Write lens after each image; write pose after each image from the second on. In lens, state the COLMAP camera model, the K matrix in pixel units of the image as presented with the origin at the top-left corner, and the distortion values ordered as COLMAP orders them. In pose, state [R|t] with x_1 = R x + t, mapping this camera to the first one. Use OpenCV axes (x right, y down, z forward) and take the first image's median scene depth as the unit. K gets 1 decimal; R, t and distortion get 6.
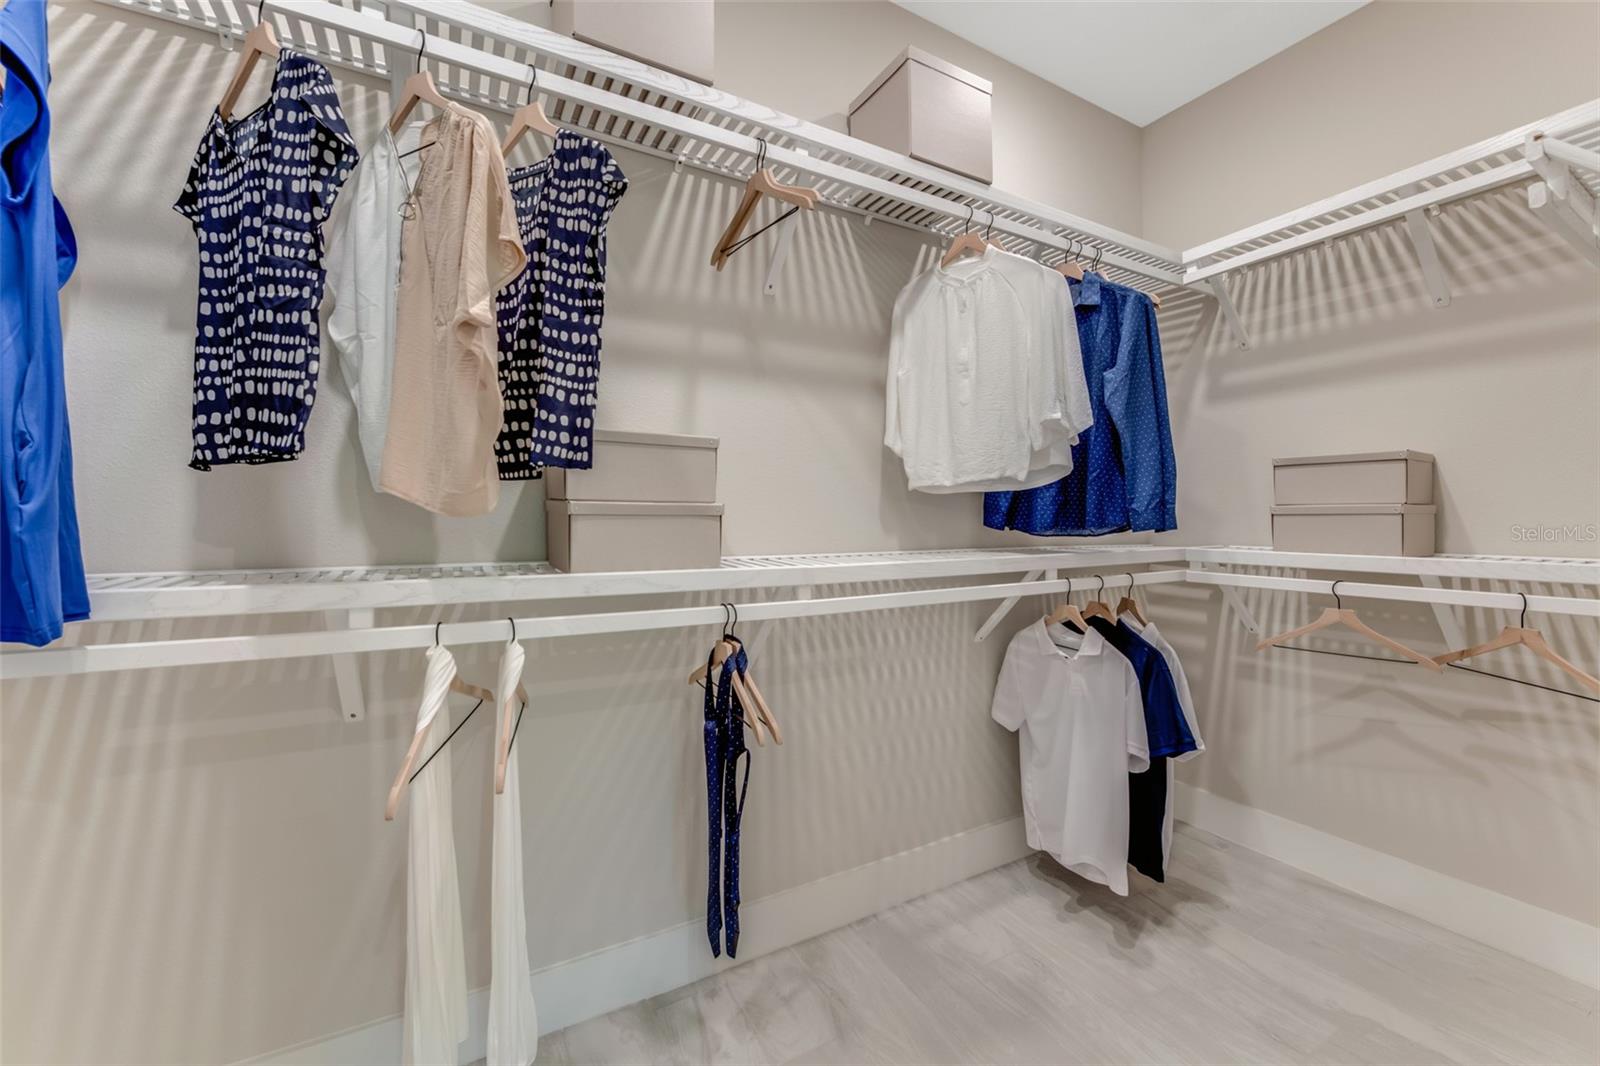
lens RADIAL K [[634.5, 0, 799.8], [0, 634.5, 519.6], [0, 0, 1]] dist [-0.003343, -0.002401]
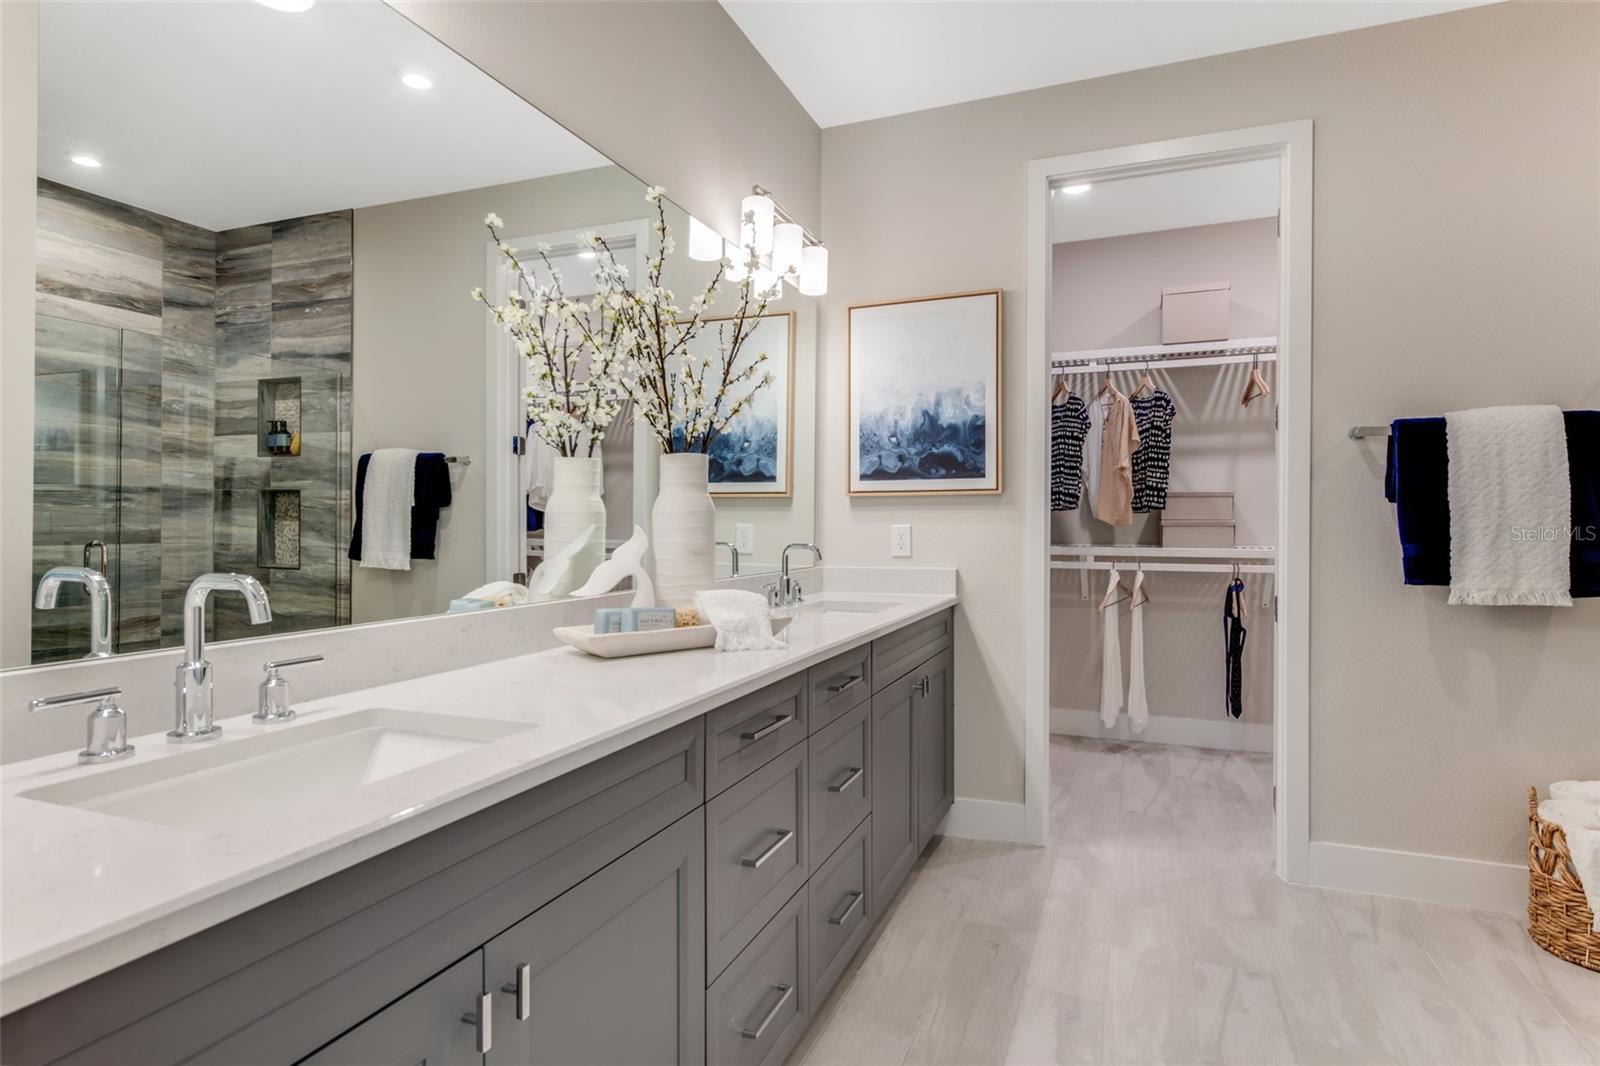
lens RADIAL K [[634.5, 0, 799.8], [0, 634.5, 519.6], [0, 0, 1]] dist [-0.003343, -0.002401]
pose [[0.545447, -0.006393, -0.838121, 1.133512], [-0.005090, 0.999927, -0.010939, 0.003569], [0.838130, 0.010233, 0.545375, -1.883276]]
